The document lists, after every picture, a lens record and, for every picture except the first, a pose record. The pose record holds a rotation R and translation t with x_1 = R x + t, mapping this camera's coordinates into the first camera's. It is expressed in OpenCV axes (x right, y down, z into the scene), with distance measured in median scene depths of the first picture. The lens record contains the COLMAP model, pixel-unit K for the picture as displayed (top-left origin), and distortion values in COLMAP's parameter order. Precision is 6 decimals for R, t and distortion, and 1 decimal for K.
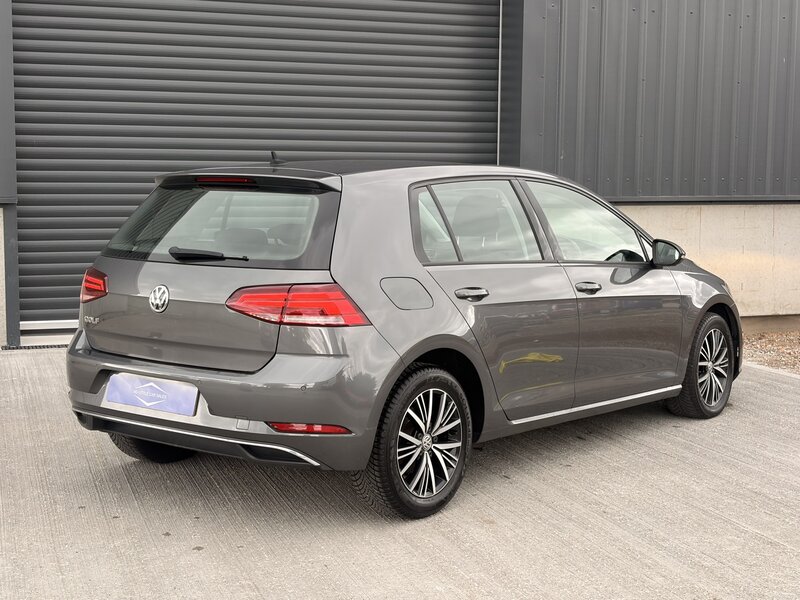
lens RADIAL K [[1239.9, 0, 398.7], [0, 1239.9, 300.4], [0, 0, 1]] dist [0.074999, -0.126979]
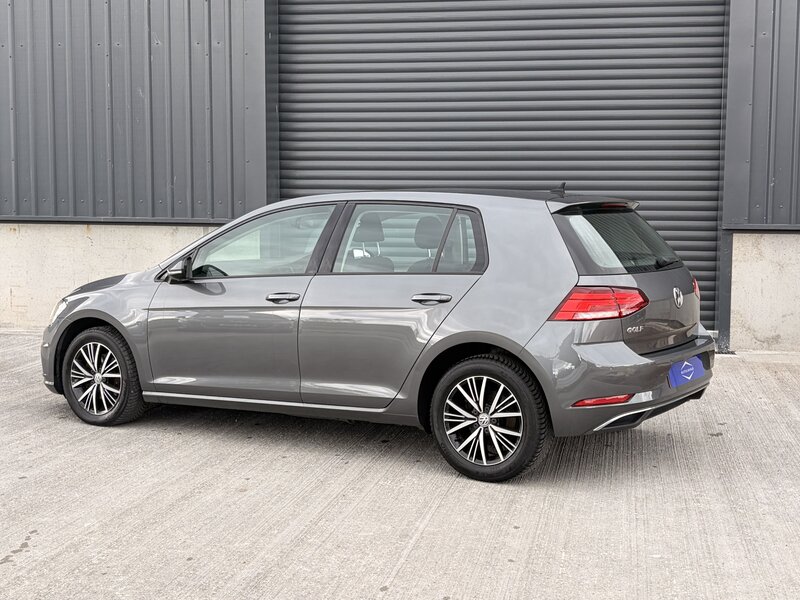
lens RADIAL K [[1151.6, 0, 400.3], [0, 1151.6, 300.9], [0, 0, 1]] dist [0.029258, 0.055855]
pose [[0.871855, 0.044825, -0.487708, 0.738255], [-0.052490, 0.998619, -0.002053, -0.010091], [0.486943, 0.027390, 0.873004, 0.095548]]
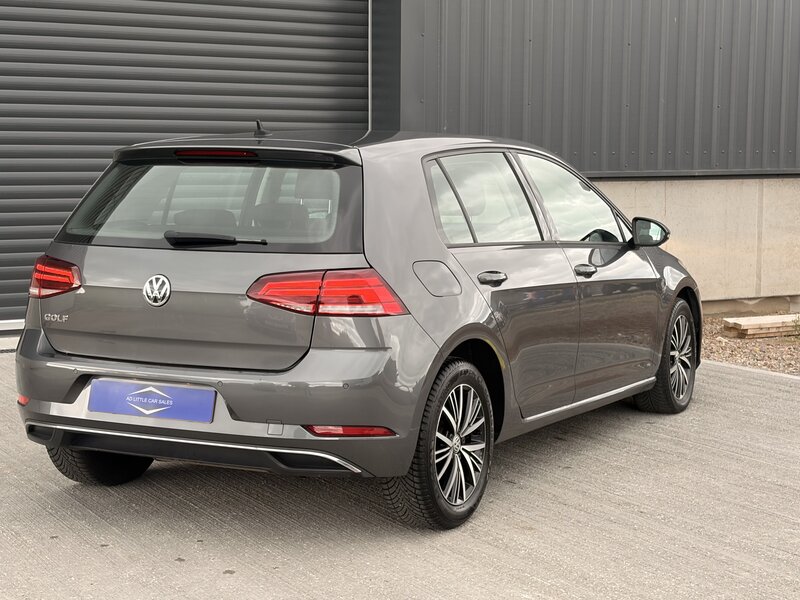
lens RADIAL K [[1489.6, 0, 400.2], [0, 1489.6, 298.8], [0, 0, 1]] dist [0.038485, 0.225053]
pose [[0.982349, -0.022418, 0.185709, -0.217037], [0.022622, 0.999744, 0.001018, 0.007269], [-0.185685, 0.003201, 0.982604, -0.054488]]
